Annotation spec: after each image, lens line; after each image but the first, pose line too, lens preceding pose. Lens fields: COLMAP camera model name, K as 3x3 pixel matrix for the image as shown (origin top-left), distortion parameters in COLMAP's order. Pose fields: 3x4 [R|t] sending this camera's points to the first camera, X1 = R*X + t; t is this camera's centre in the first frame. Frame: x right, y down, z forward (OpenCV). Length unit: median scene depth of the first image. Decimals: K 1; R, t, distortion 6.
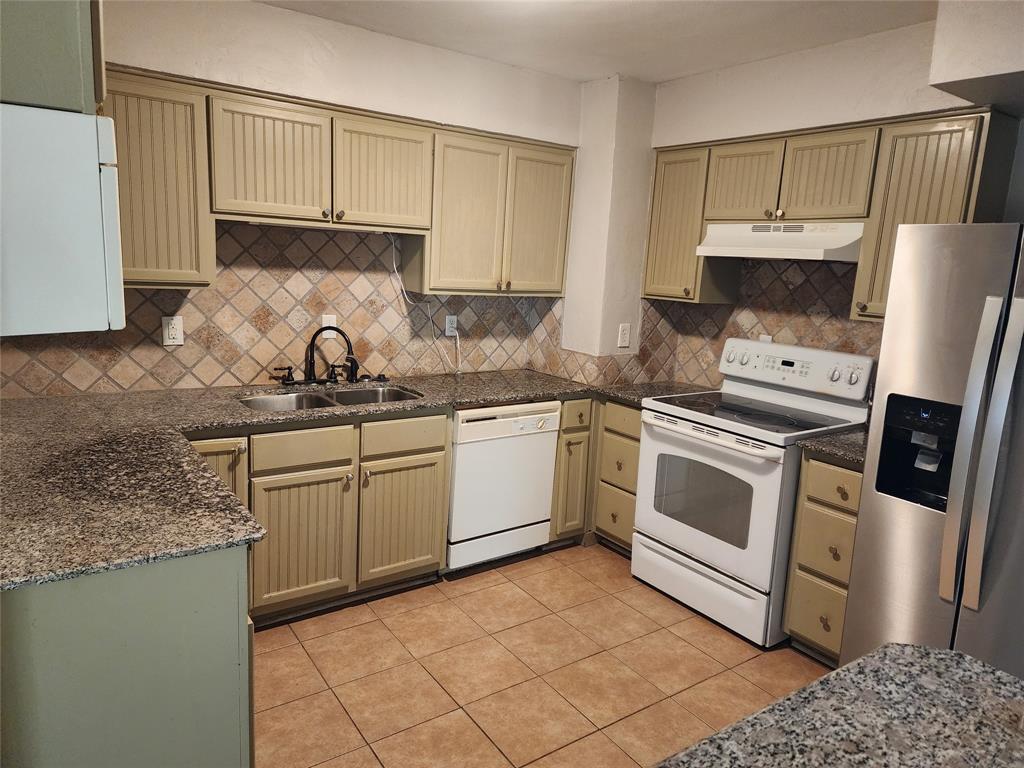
lens RADIAL K [[679.9, 0, 518.9], [0, 679.9, 383.0], [0, 0, 1]] dist [0.058575, -0.028966]
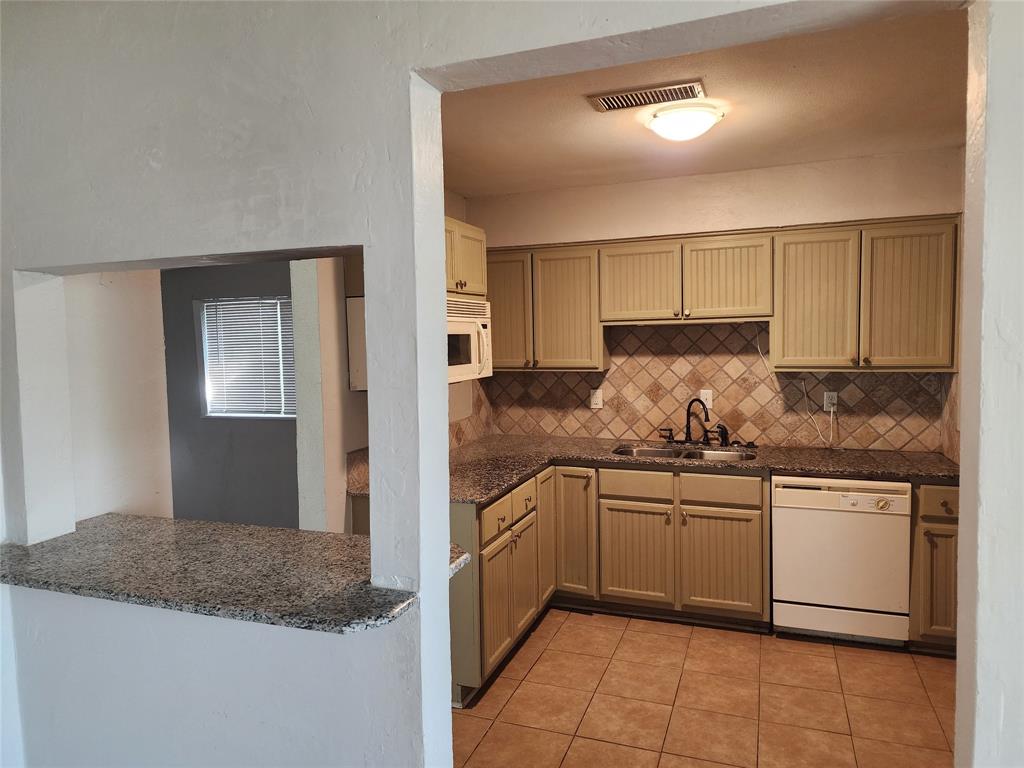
lens RADIAL K [[679.9, 0, 502.5], [0, 679.9, 377.3], [0, 0, 1]] dist [0.058575, -0.028966]
pose [[0.558980, -0.009755, -0.829124, 0.568100], [-0.099883, 0.991857, -0.079009, 0.014011], [0.823143, 0.126980, 0.553454, -0.003042]]
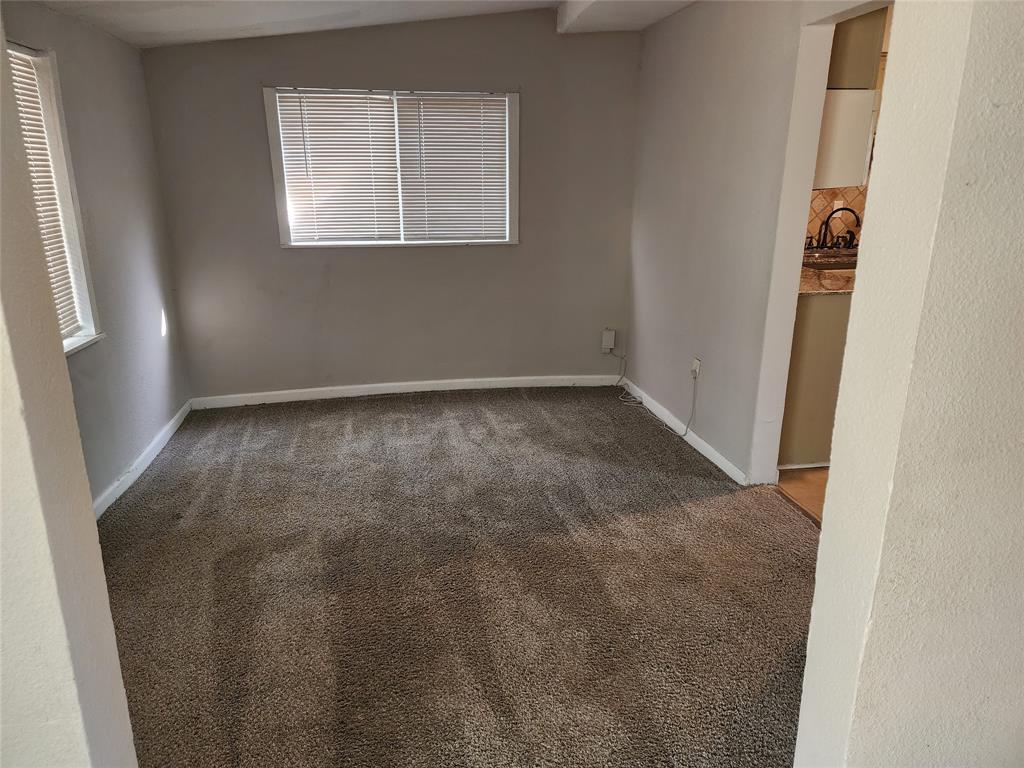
lens RADIAL K [[679.9, 0, 511.2], [0, 679.9, 382.9], [0, 0, 1]] dist [0.058575, -0.028966]
pose [[0.896092, 0.071572, -0.438061, -0.238313], [-0.030306, 0.994477, 0.100487, 0.166173], [0.442833, -0.076770, 0.893311, -0.684072]]
